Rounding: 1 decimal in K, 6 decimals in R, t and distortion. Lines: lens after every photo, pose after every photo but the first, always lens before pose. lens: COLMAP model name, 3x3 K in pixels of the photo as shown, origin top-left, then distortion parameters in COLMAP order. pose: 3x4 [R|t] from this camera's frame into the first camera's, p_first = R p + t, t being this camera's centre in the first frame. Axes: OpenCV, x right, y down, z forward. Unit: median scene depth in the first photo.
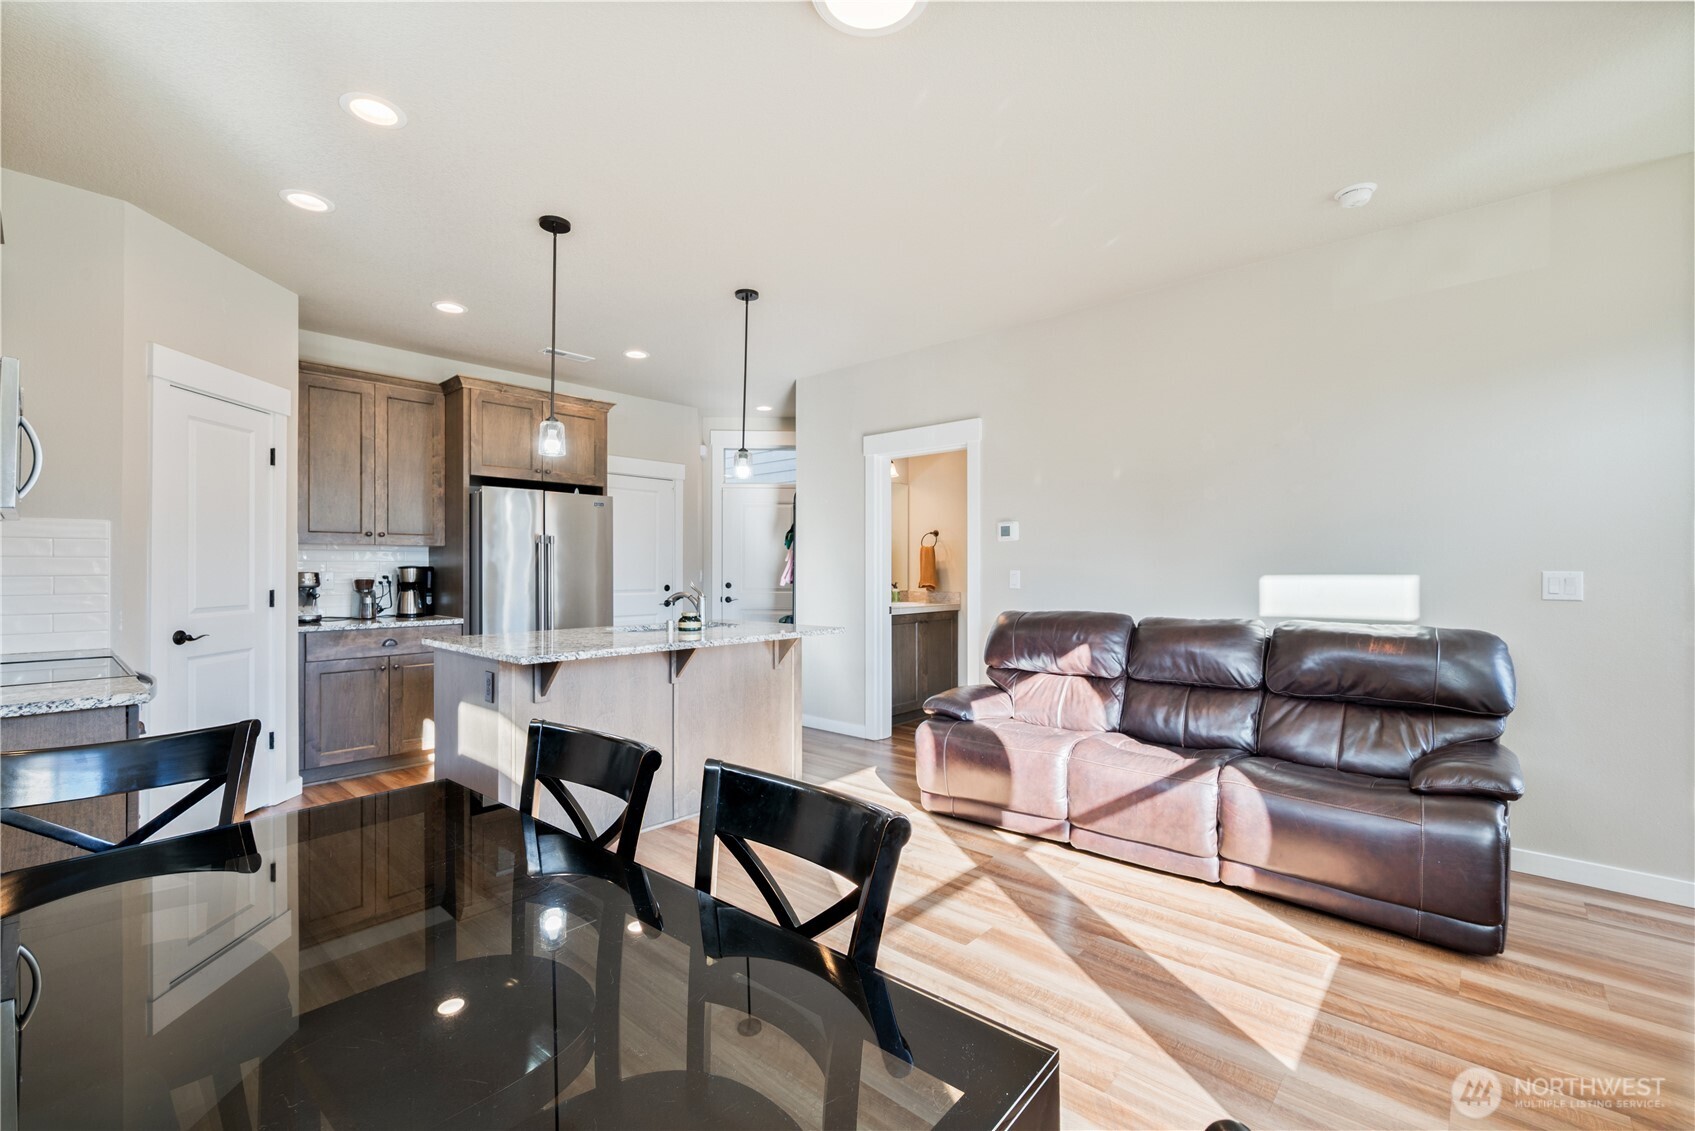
lens RADIAL K [[711.5, 0, 847.5], [0, 711.5, 565.5], [0, 0, 1]] dist [-0.002183, -0.000184]
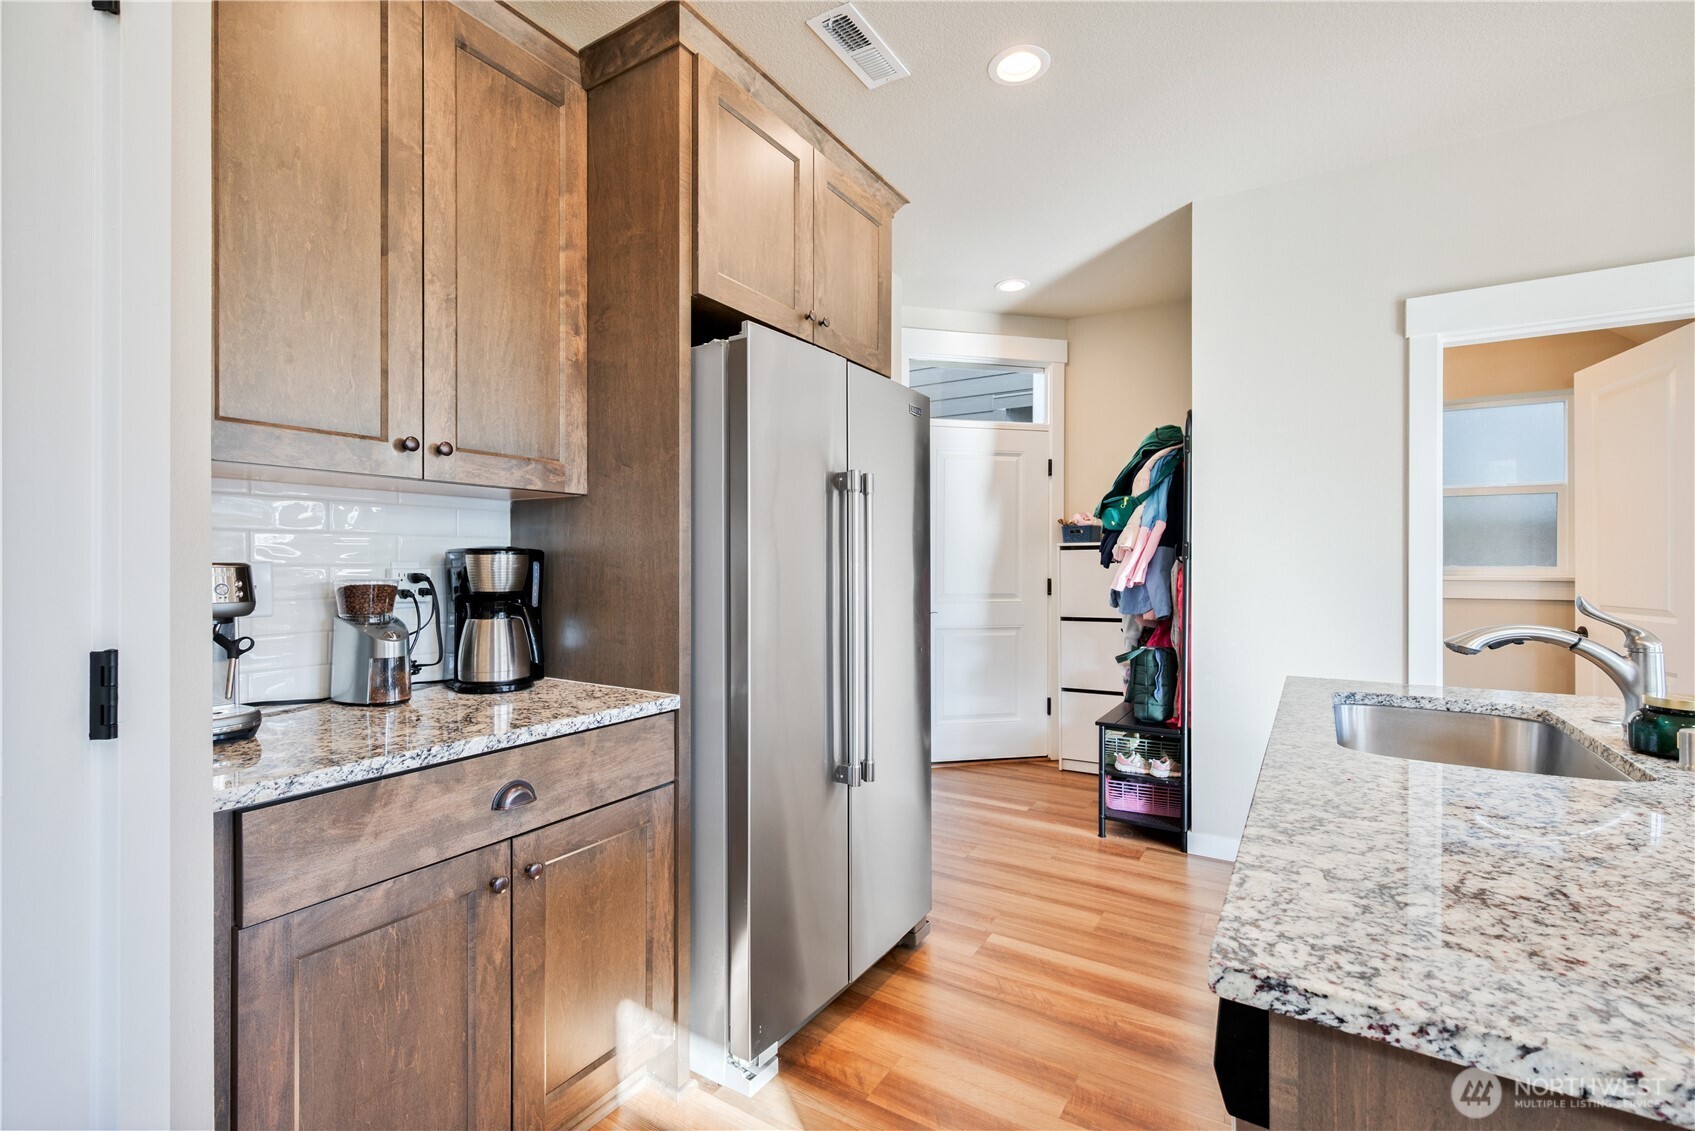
lens RADIAL K [[754.9, 0, 847.5], [0, 754.9, 565.5], [0, 0, 1]] dist [0.002030, 0.000231]
pose [[0.988232, 0.003483, 0.152925, -0.511591], [-0.004099, 0.999985, 0.003713, 0.008276], [-0.152910, -0.004296, 0.988231, 0.610954]]
